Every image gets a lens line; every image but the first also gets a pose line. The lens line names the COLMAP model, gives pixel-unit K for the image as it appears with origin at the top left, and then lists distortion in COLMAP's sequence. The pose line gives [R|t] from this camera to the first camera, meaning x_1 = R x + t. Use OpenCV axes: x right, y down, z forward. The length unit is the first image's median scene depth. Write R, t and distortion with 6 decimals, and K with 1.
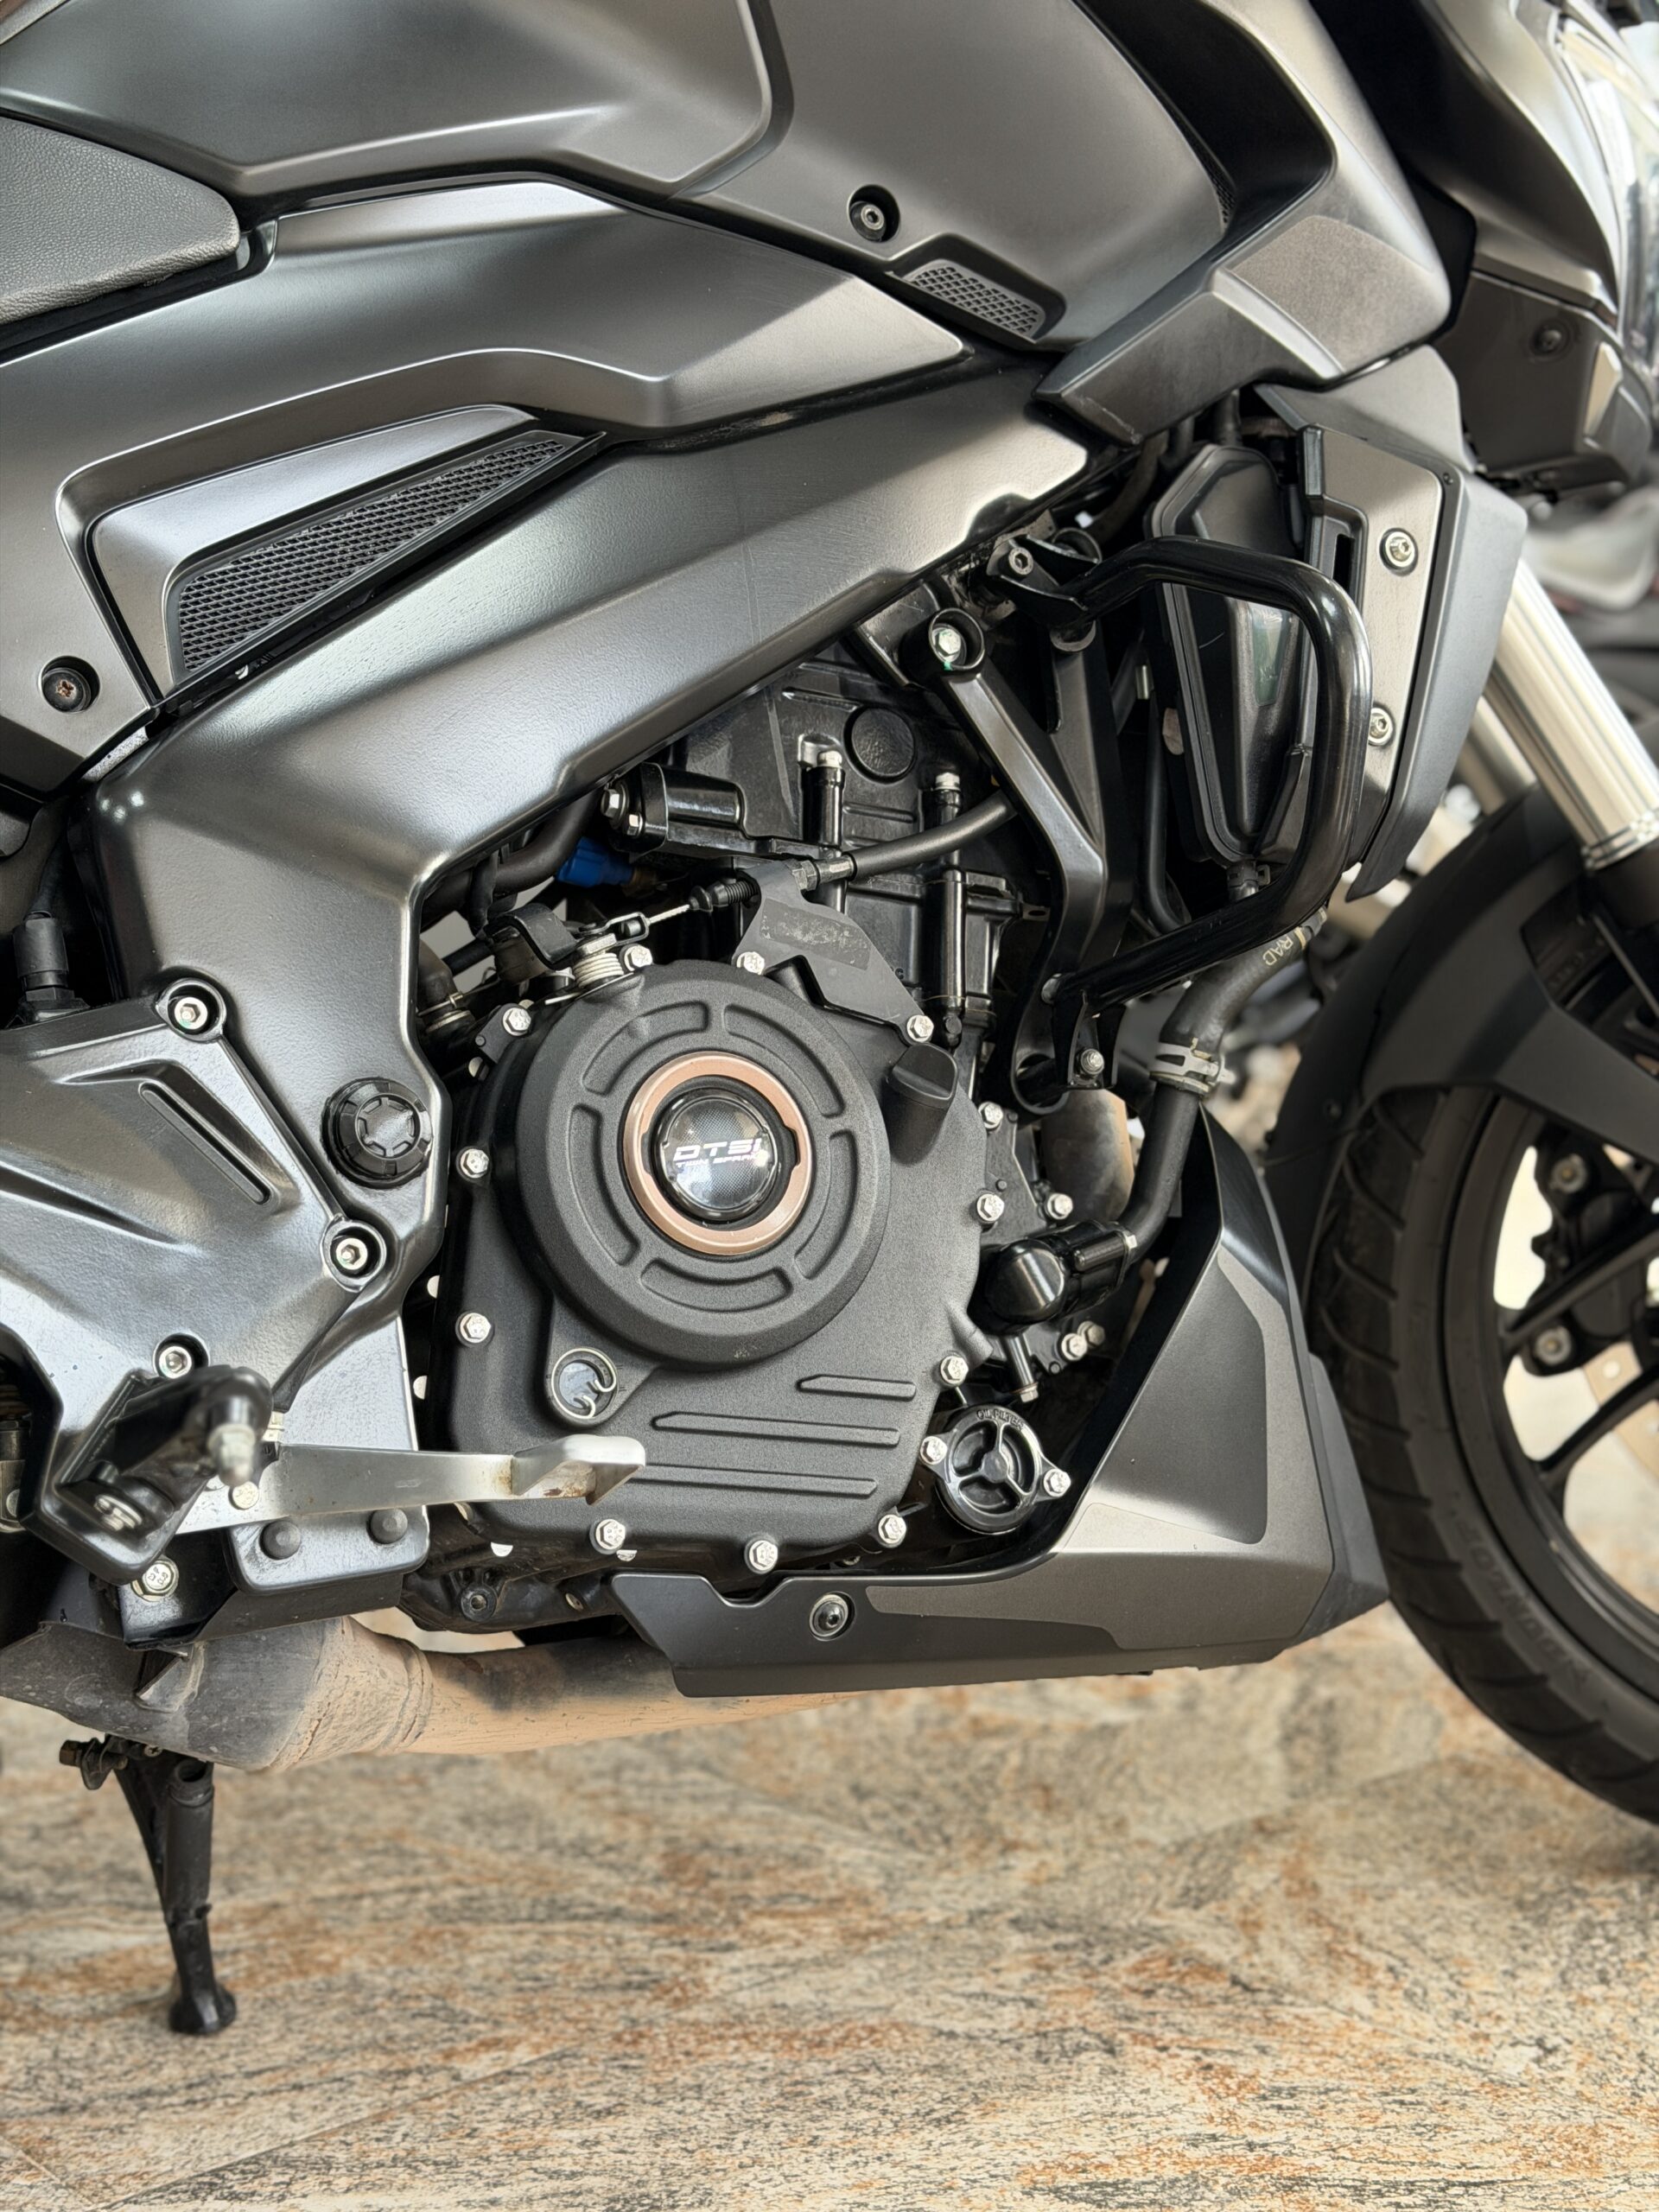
lens RADIAL K [[3120.8, 0, 836.0], [0, 3120.8, 1071.4], [0, 0, 1]] dist [0.181791, -0.469064]
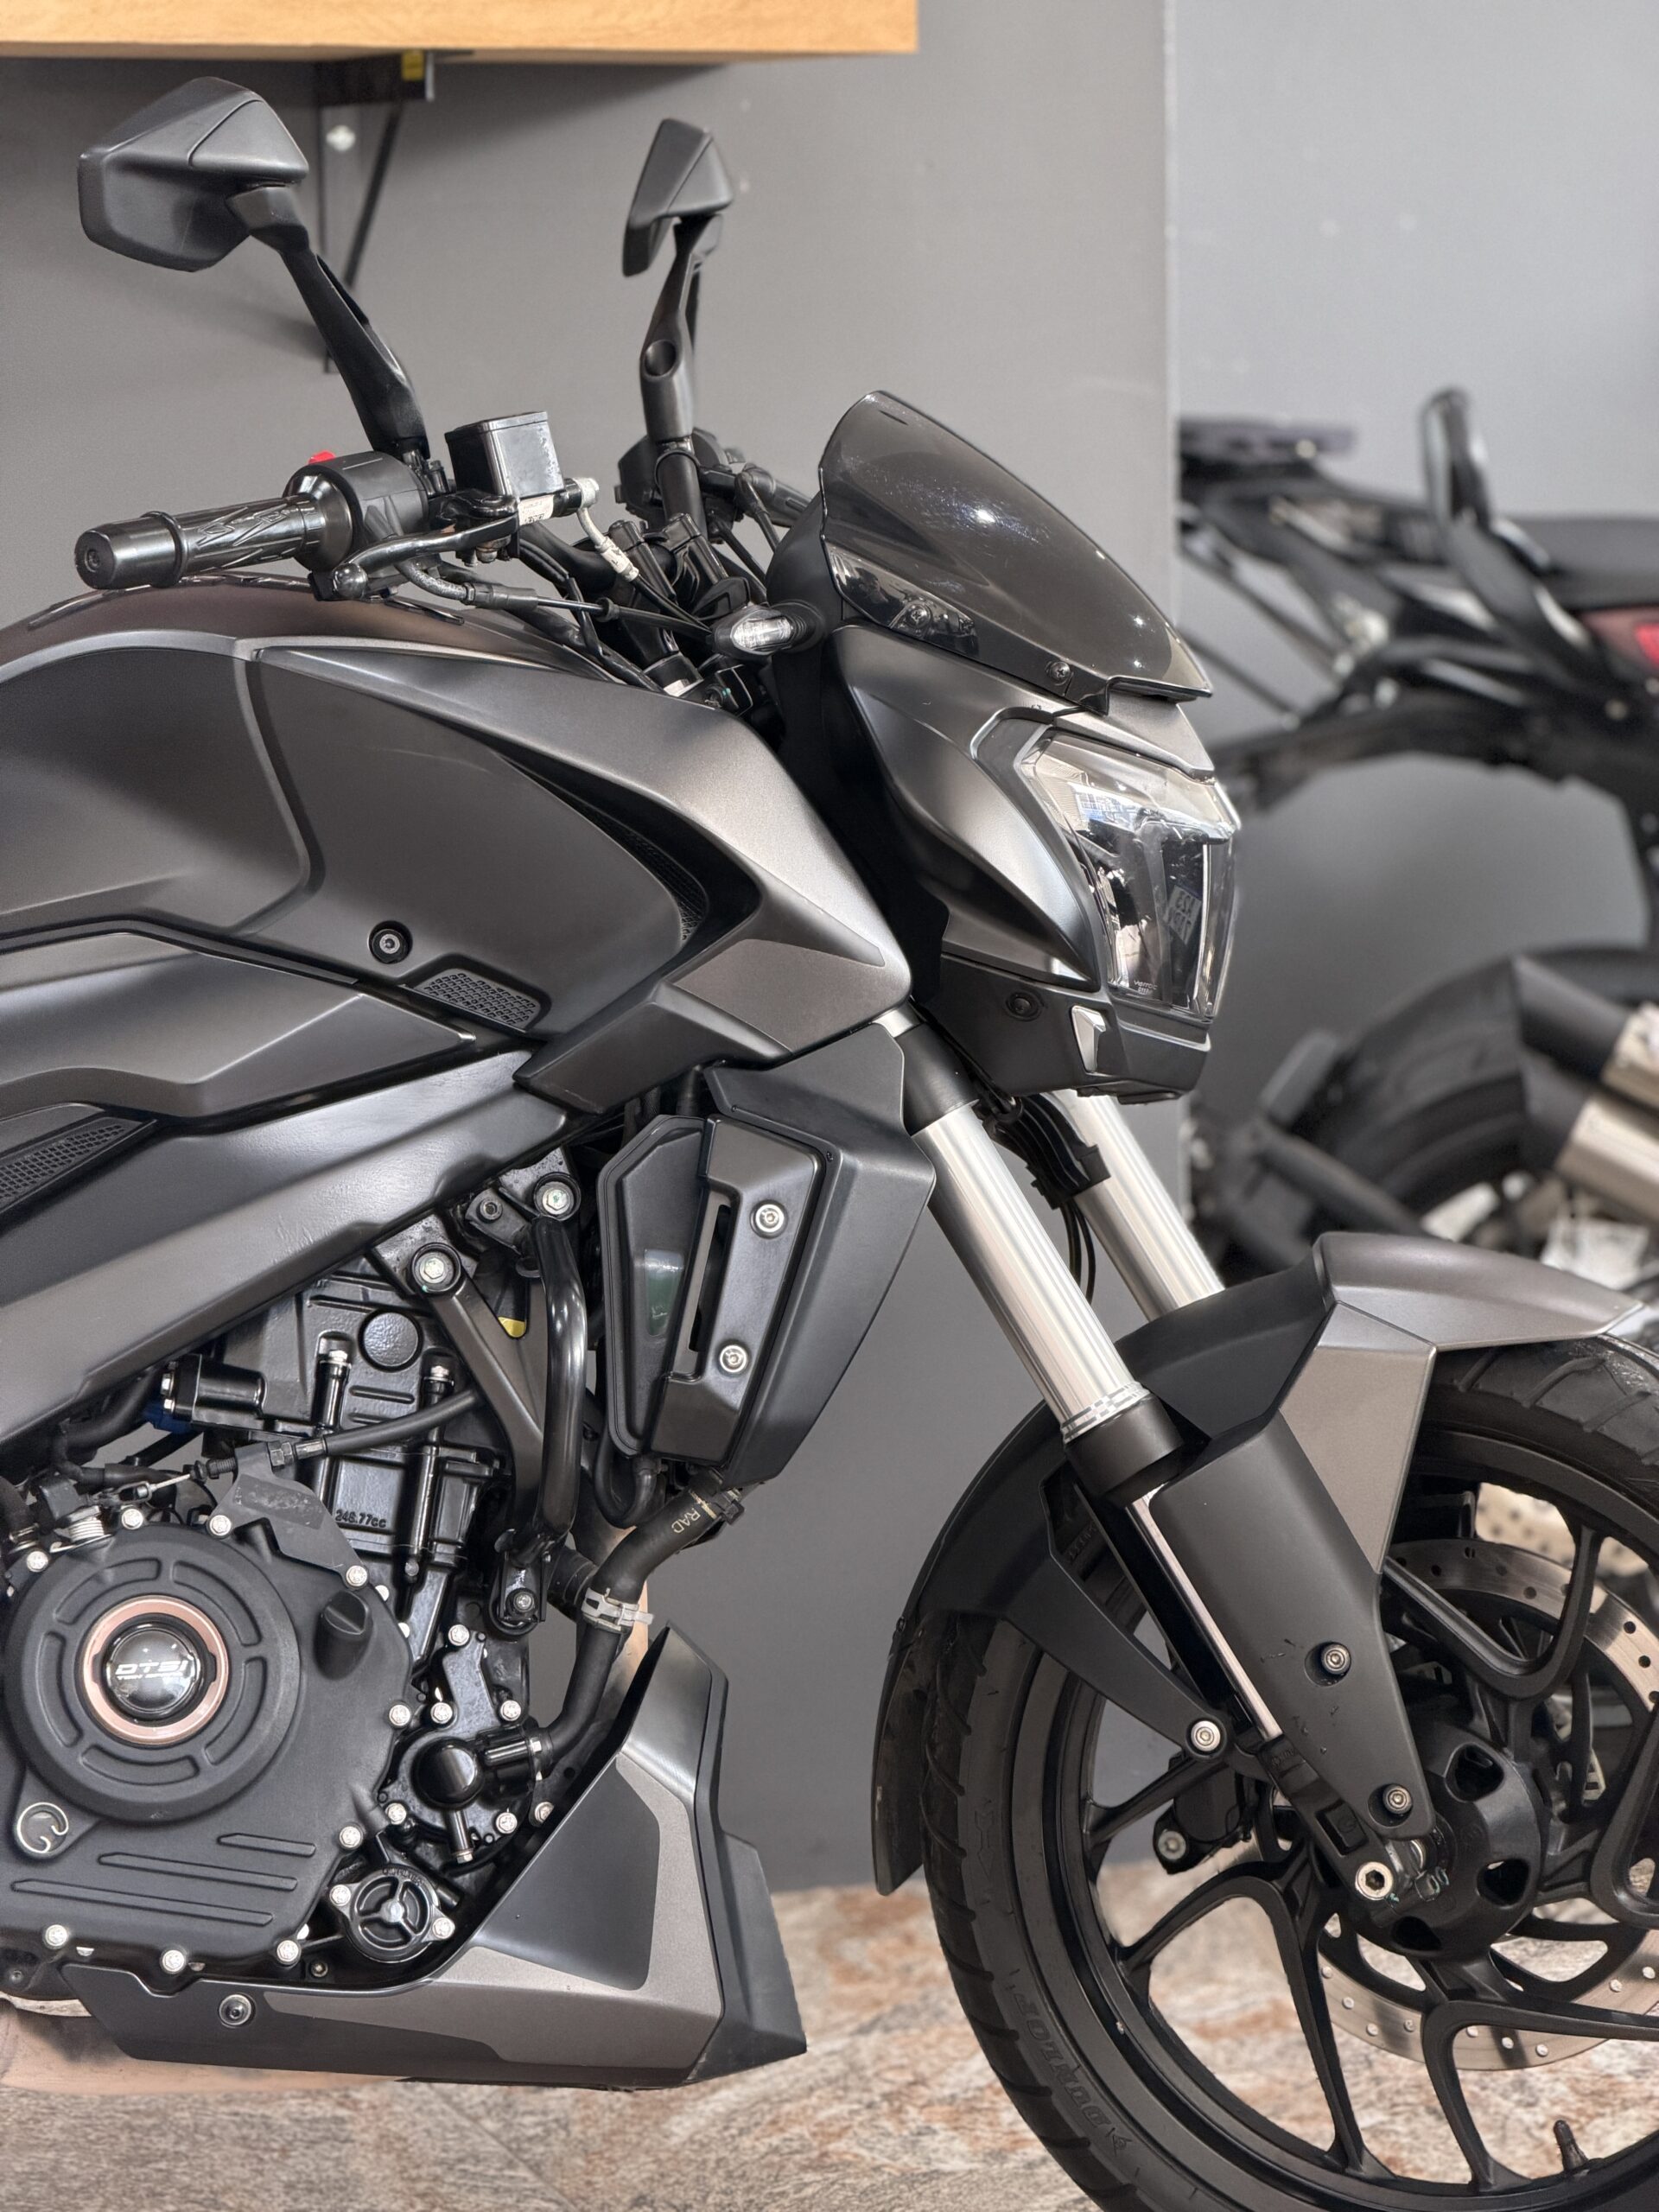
lens RADIAL K [[6395.4, 0, 829.5], [0, 6395.4, 1106.0], [0, 0, 1]] dist [0.215938, -1.279446]
pose [[0.948122, 0.052741, -0.313500, 0.980311], [-0.046378, 0.998539, 0.027725, -0.275552], [0.314504, -0.011747, 0.949183, -1.401129]]
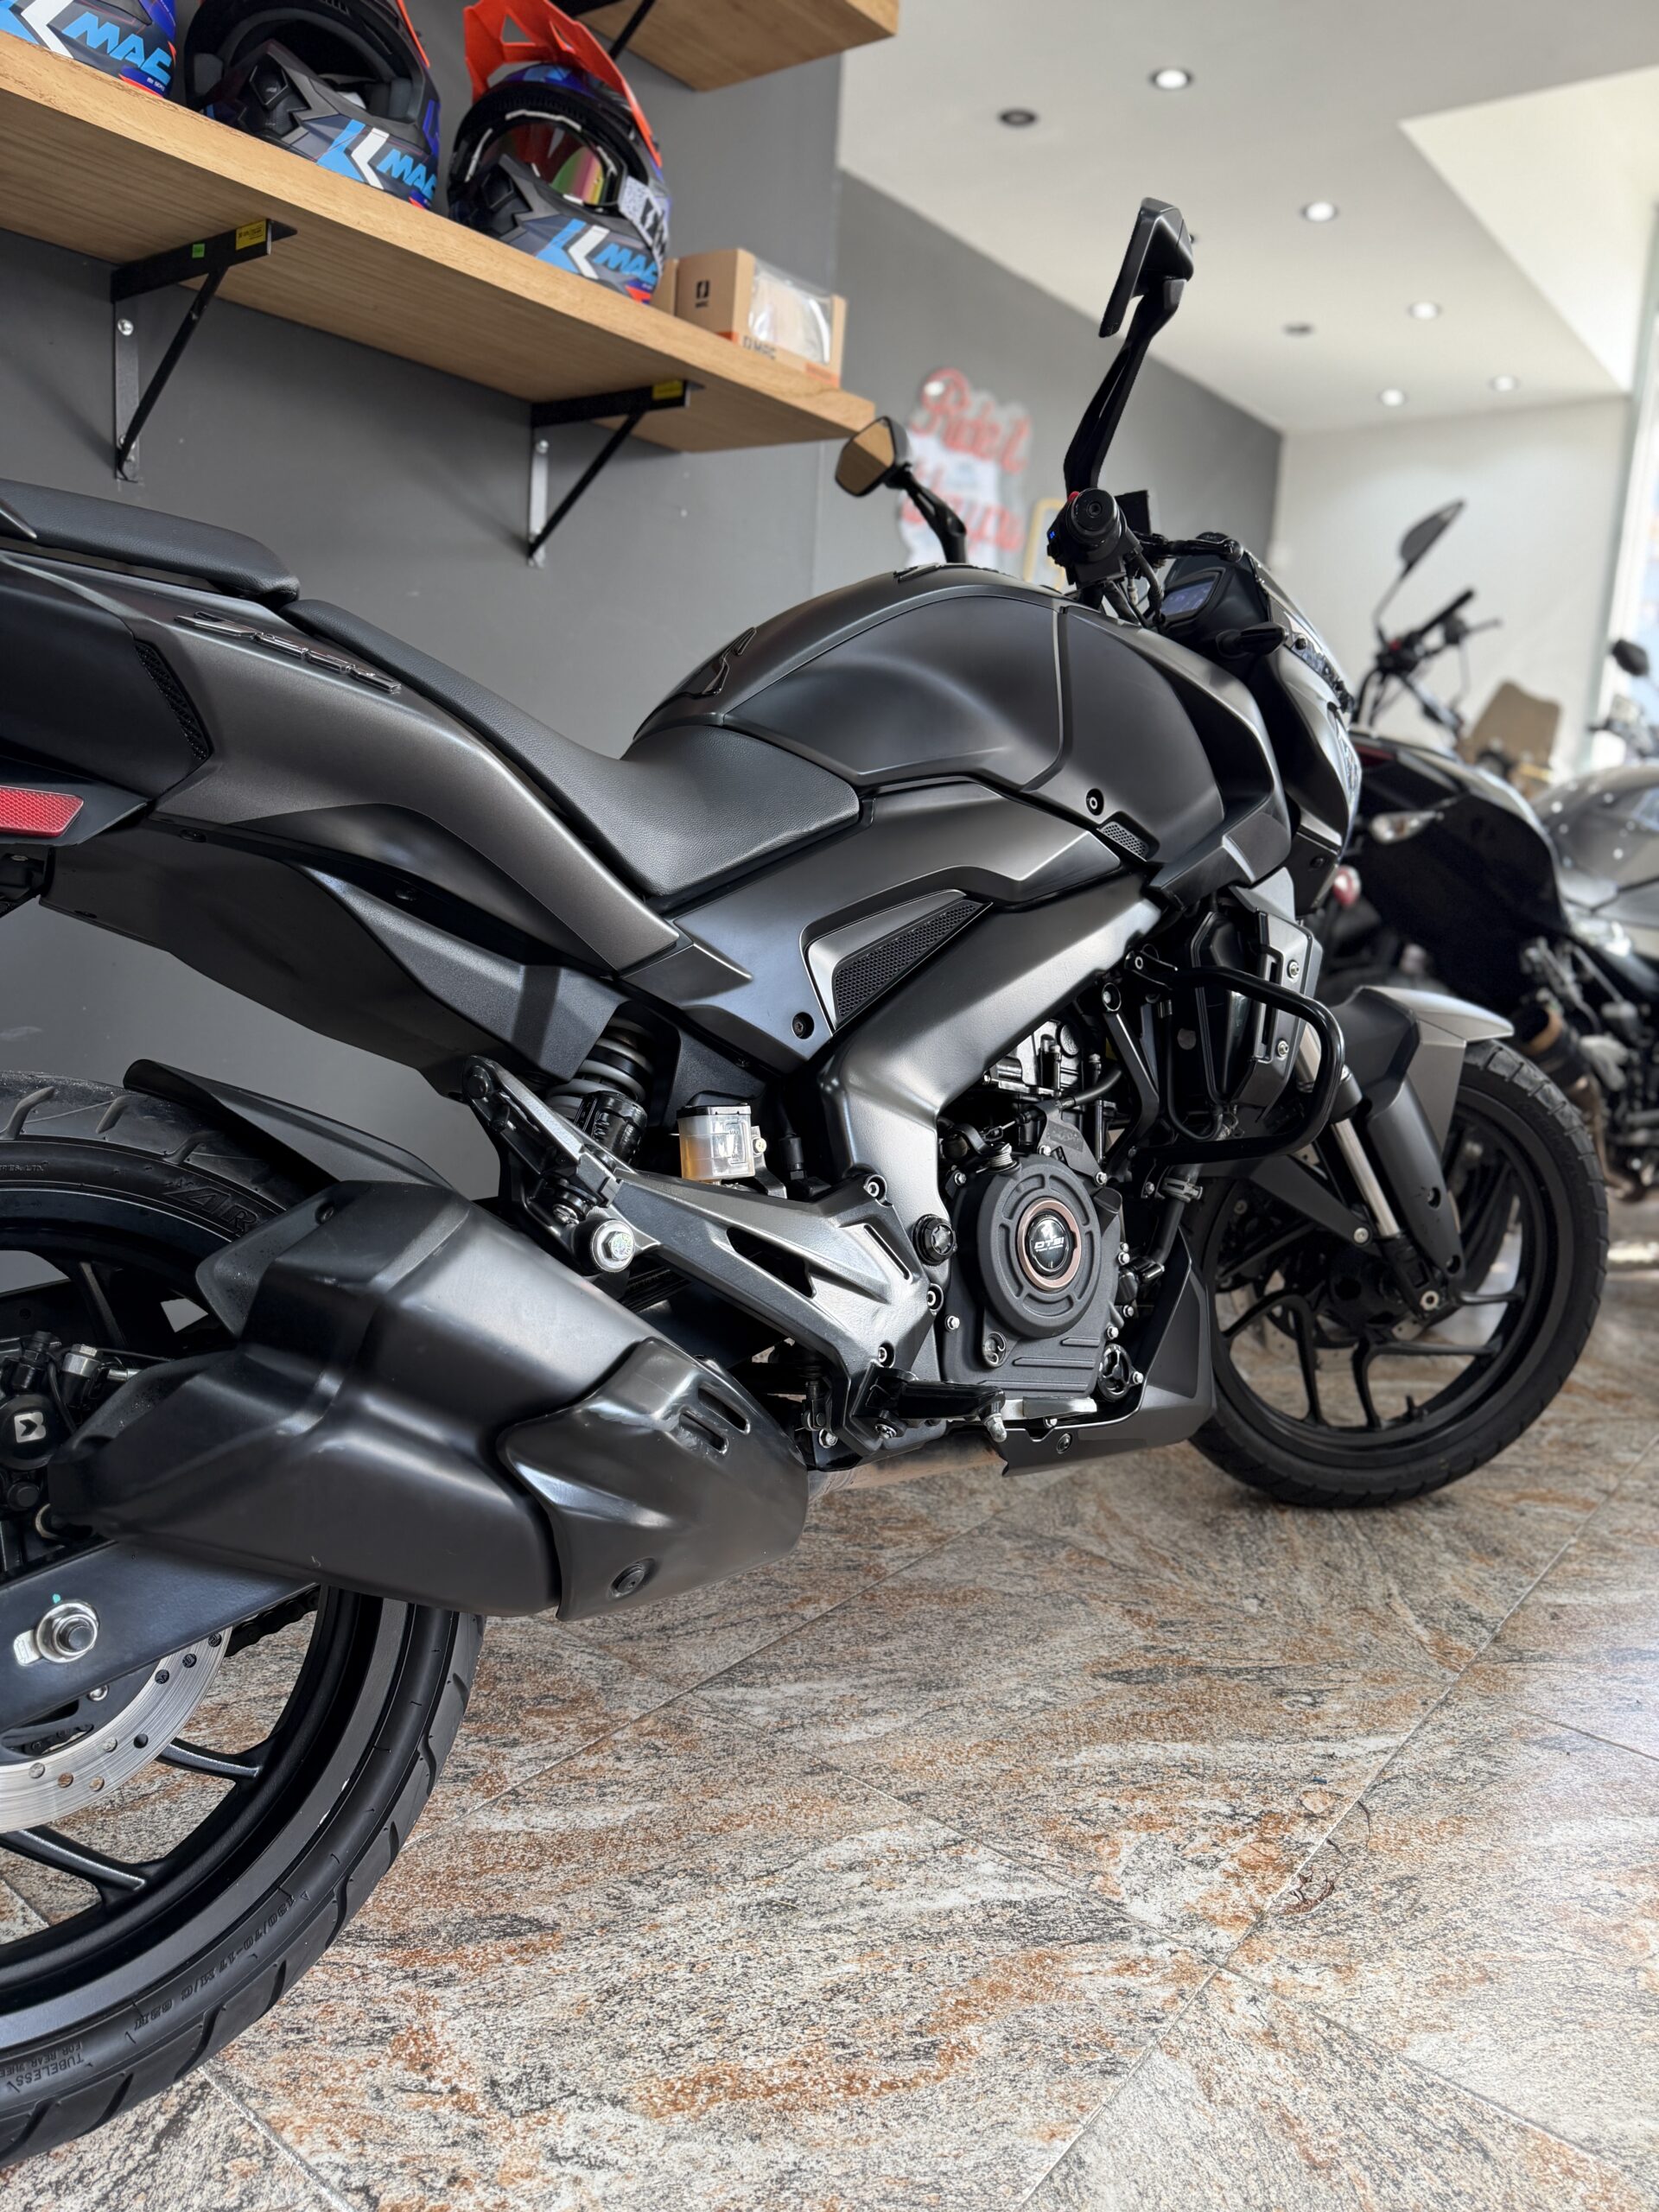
lens RADIAL K [[1597.9, 0, 829.5], [0, 1597.9, 1106.0], [0, 0, 1]] dist [0.003749, -0.000326]
pose [[0.972533, 0.052642, 0.226734, -0.392837], [-0.070093, 0.995108, 0.069614, -0.121232], [-0.221960, -0.083594, 0.971466, -0.055994]]
